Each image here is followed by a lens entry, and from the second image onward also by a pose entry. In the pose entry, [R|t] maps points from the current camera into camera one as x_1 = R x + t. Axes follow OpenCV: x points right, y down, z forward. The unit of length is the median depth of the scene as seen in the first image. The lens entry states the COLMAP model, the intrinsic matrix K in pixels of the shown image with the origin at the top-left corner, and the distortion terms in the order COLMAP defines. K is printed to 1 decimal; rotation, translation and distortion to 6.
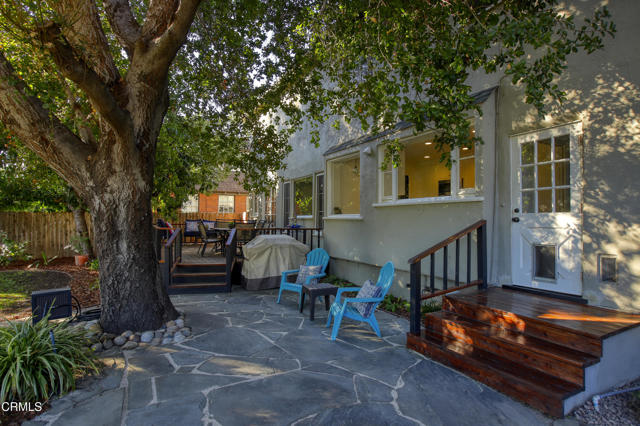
lens RADIAL K [[361.8, 0, 320.2], [0, 361.8, 213.8], [0, 0, 1]] dist [0.001576, 0.000182]
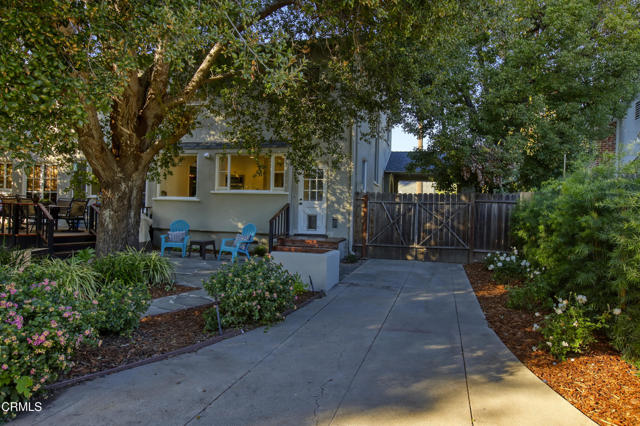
lens RADIAL K [[455.5, 0, 320.2], [0, 455.5, 213.1], [0, 0, 1]] dist [0.001459, 0.000094]
pose [[0.700741, 0.012170, 0.713312, -1.362465], [-0.039515, 0.998982, 0.021775, 0.007936], [-0.712320, -0.043445, 0.700508, -1.032206]]
